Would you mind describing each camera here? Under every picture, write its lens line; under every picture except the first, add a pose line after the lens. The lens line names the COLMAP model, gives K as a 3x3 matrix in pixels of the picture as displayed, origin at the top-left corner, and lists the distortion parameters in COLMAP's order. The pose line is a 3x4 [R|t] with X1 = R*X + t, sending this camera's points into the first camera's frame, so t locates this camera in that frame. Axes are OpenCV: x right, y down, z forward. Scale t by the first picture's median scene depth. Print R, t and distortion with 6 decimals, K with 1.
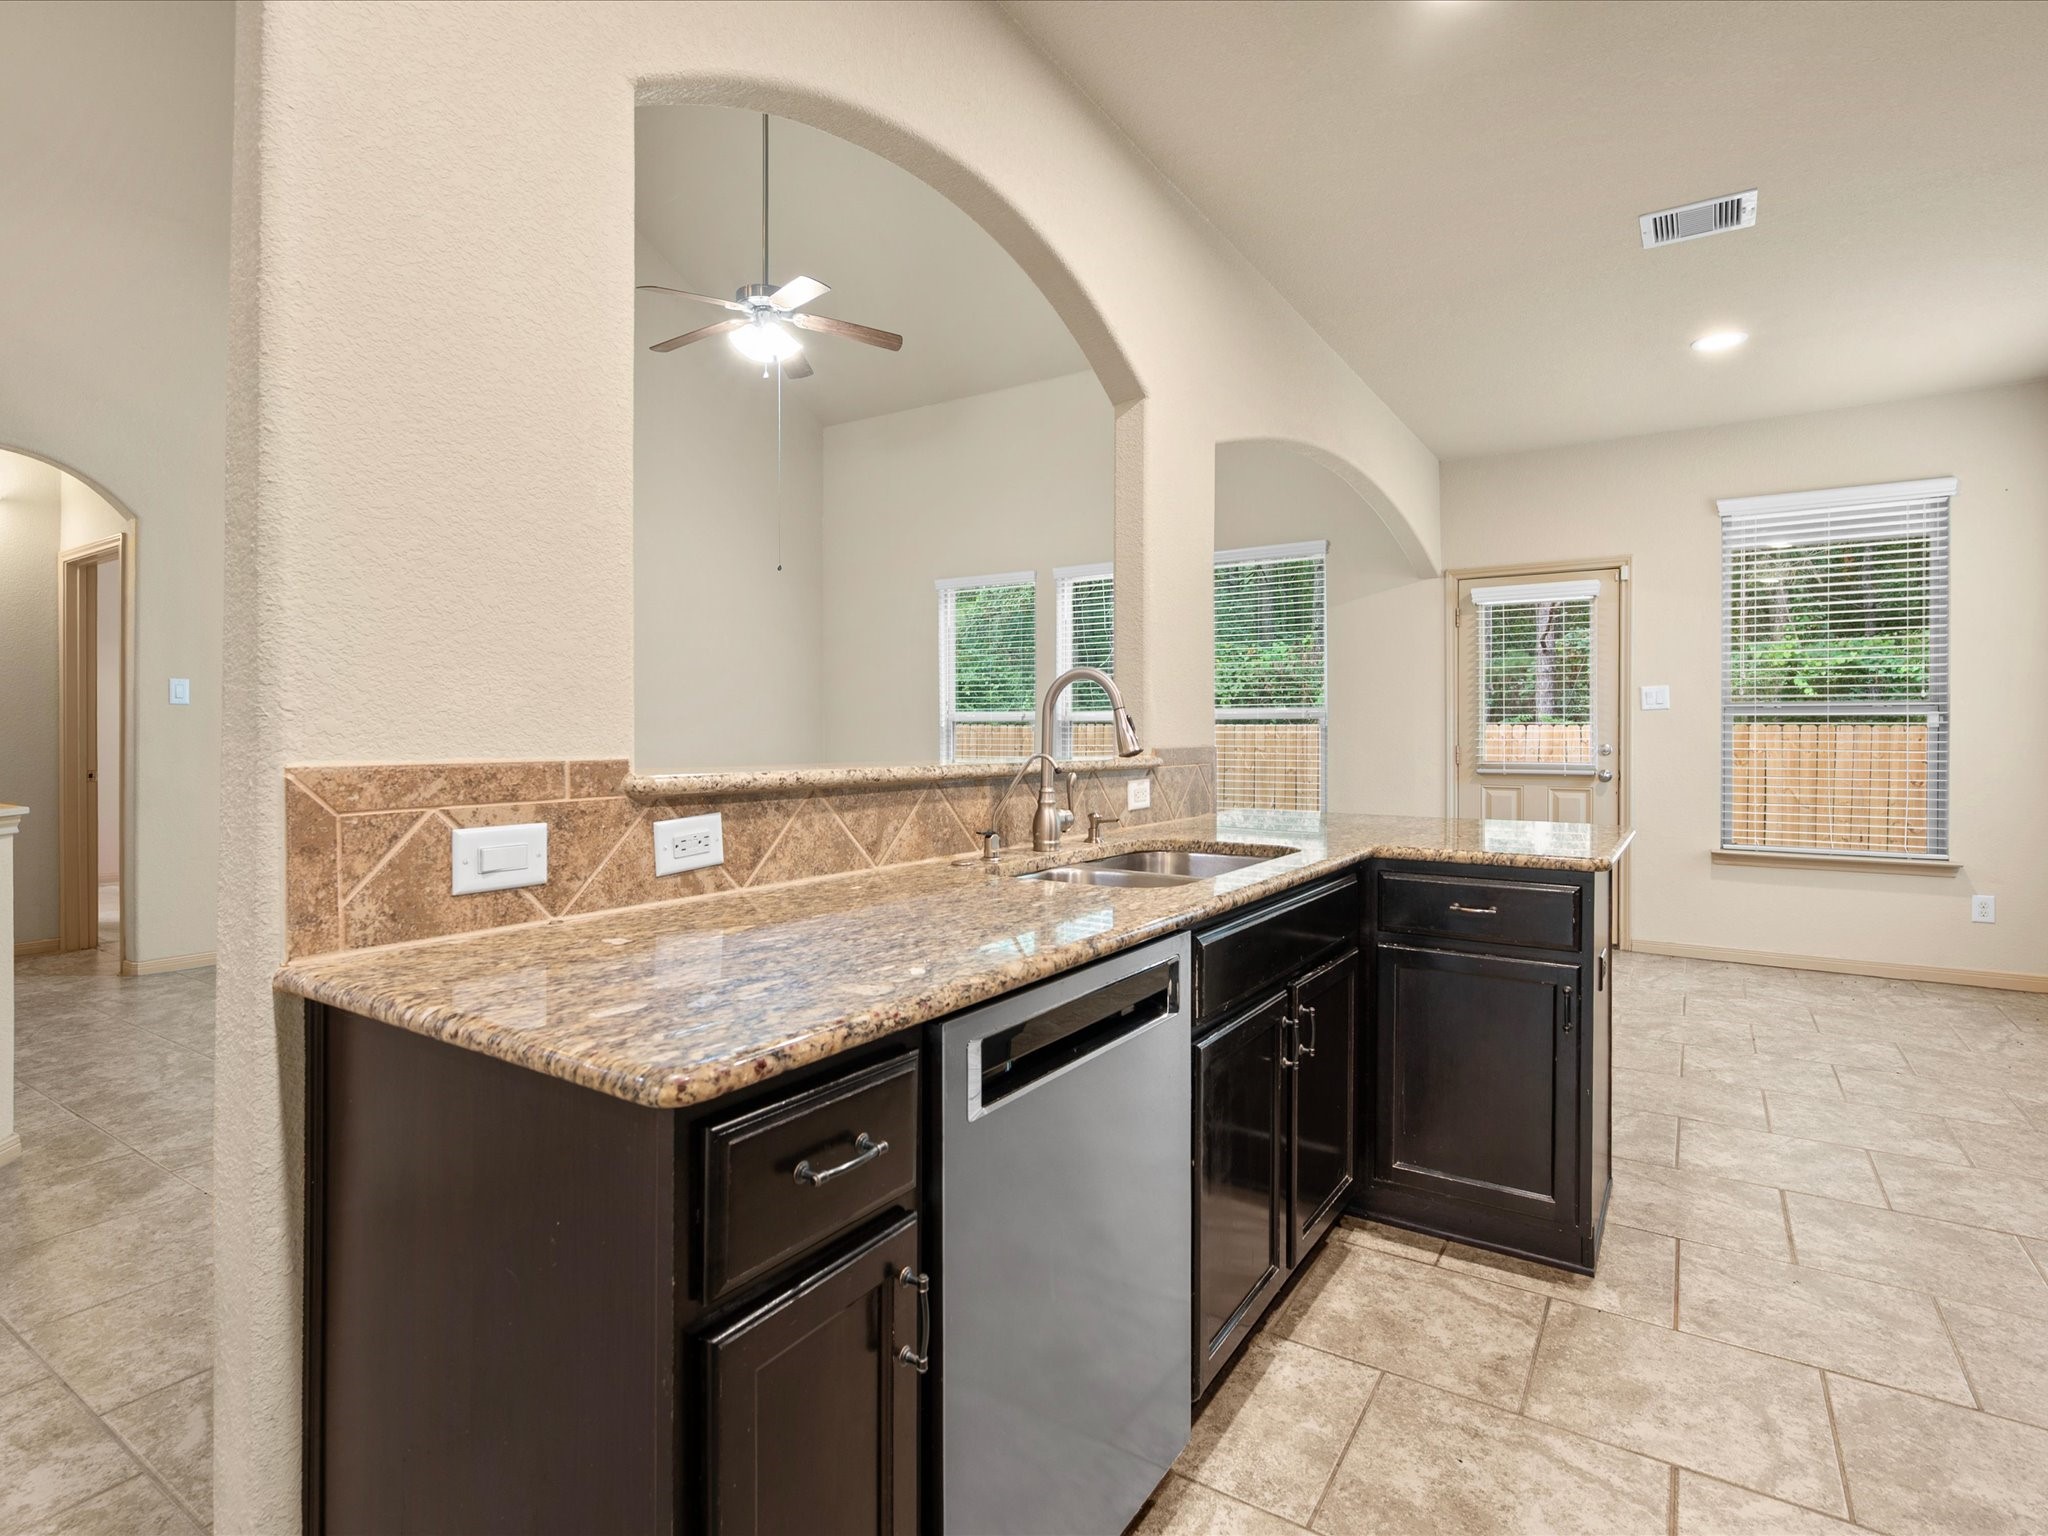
lens RADIAL K [[1032.9, 0, 1026.7], [0, 1032.9, 741.3], [0, 0, 1]] dist [-0.001982, 0.001240]
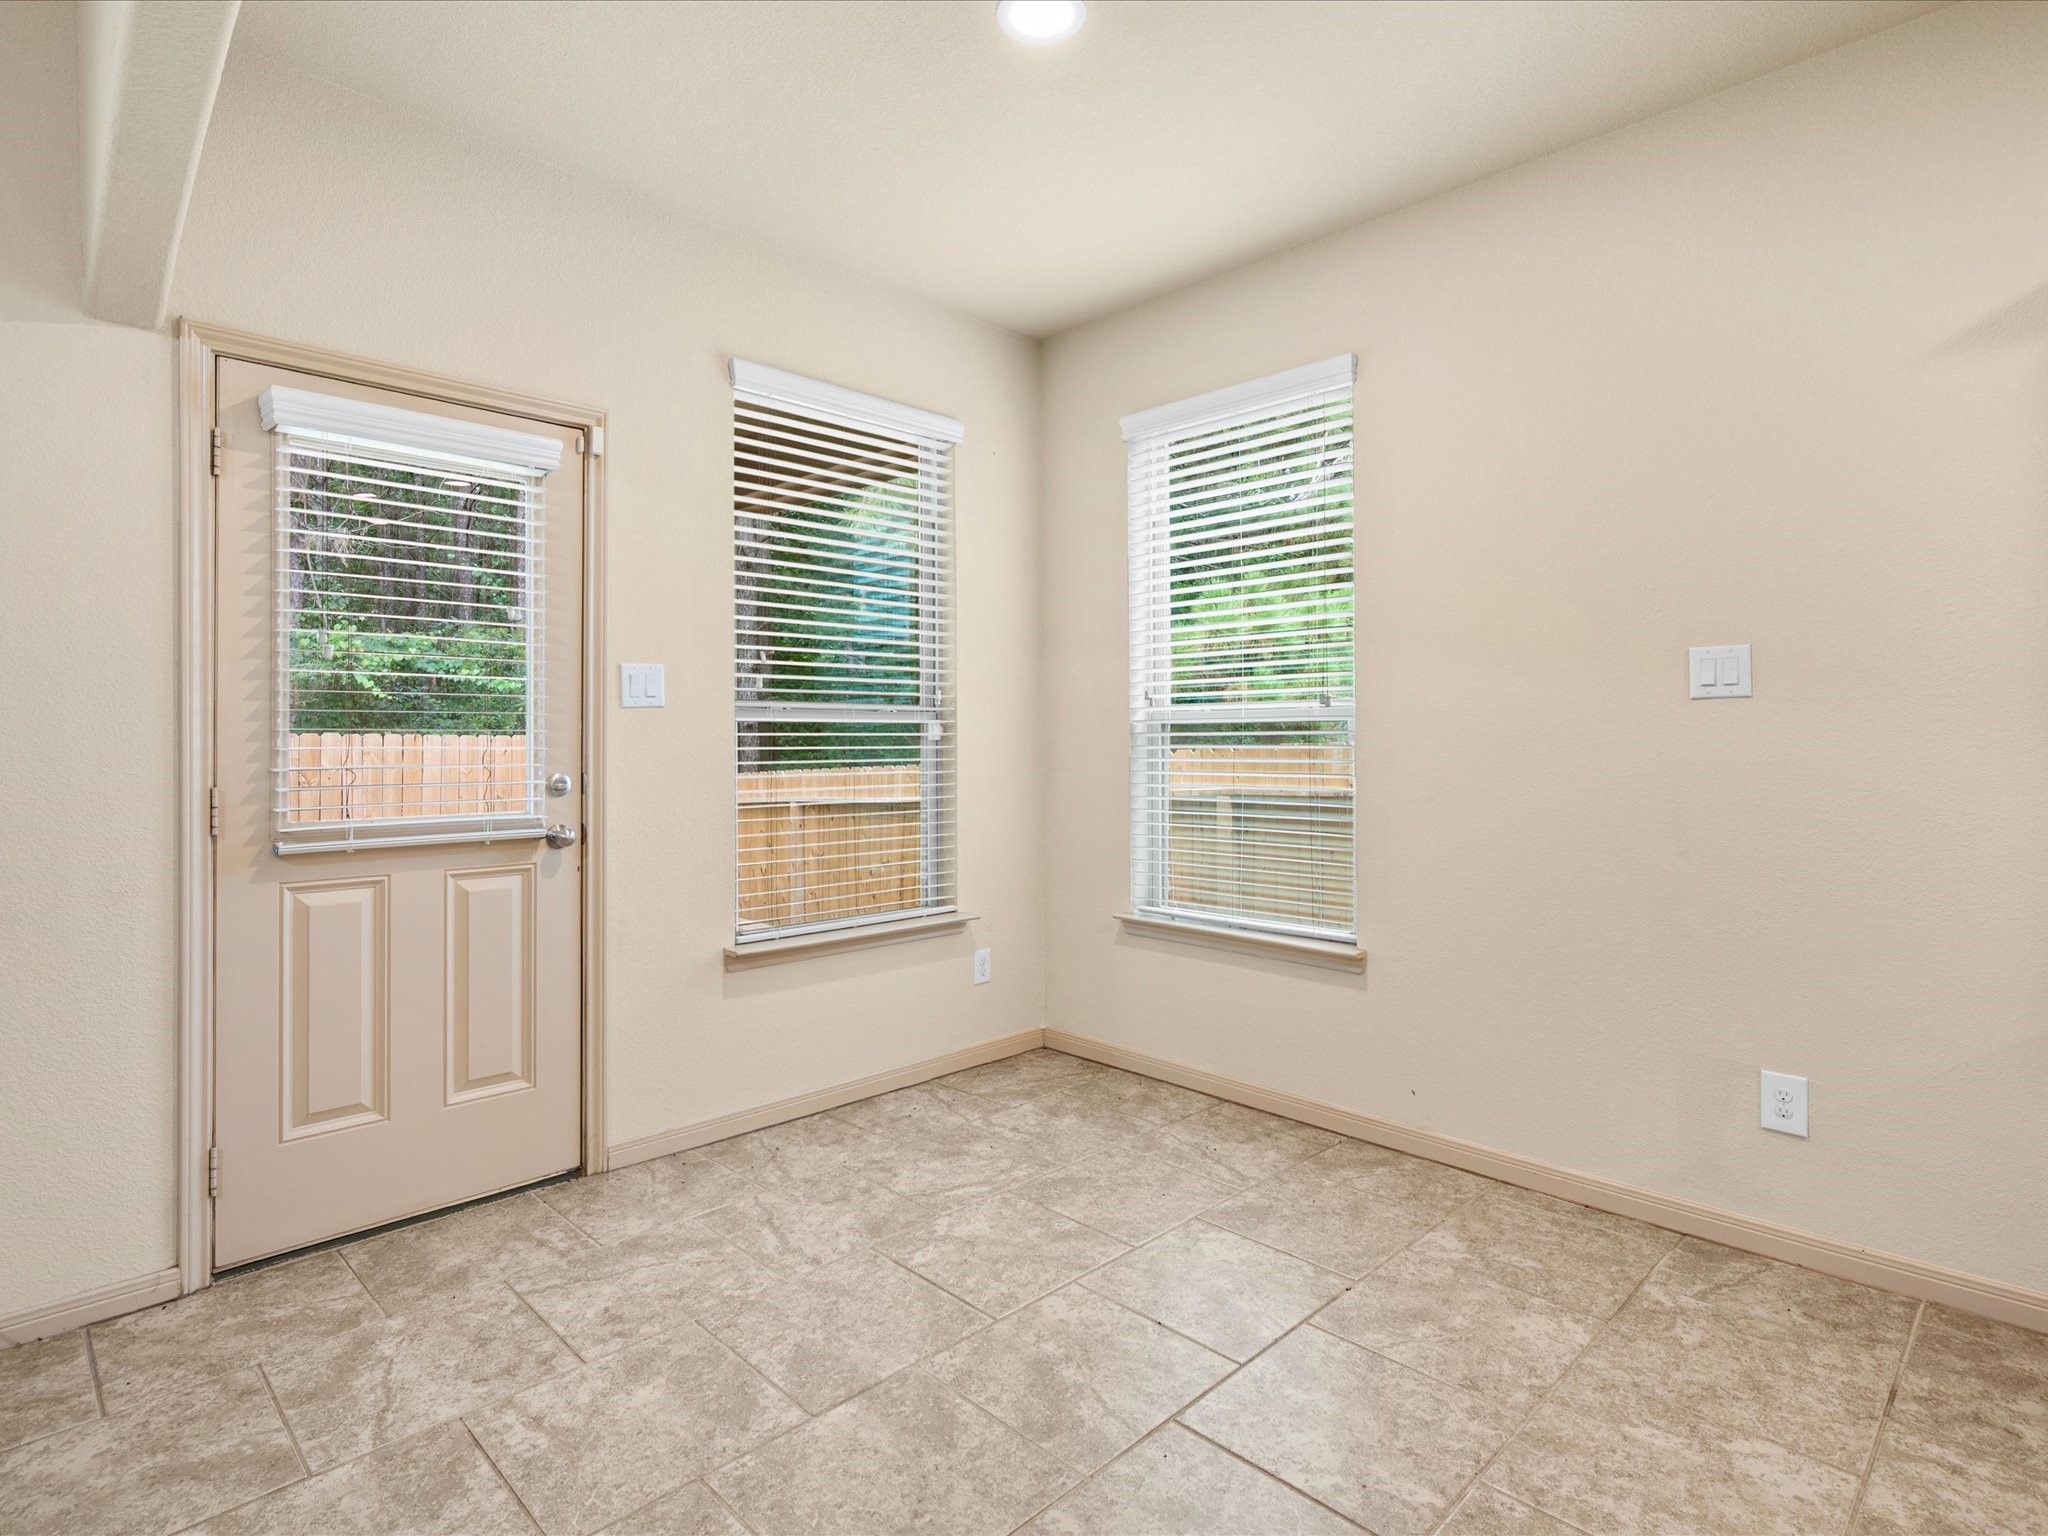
lens RADIAL K [[1066.9, 0, 1025.2], [0, 1066.9, 736.8], [0, 0, 1]] dist [-0.001433, -0.000392]
pose [[0.211919, 0.002316, 0.977285, 0.217663], [0.009073, 0.999949, -0.004337, -0.022859], [-0.977245, 0.009786, 0.211887, 1.422087]]
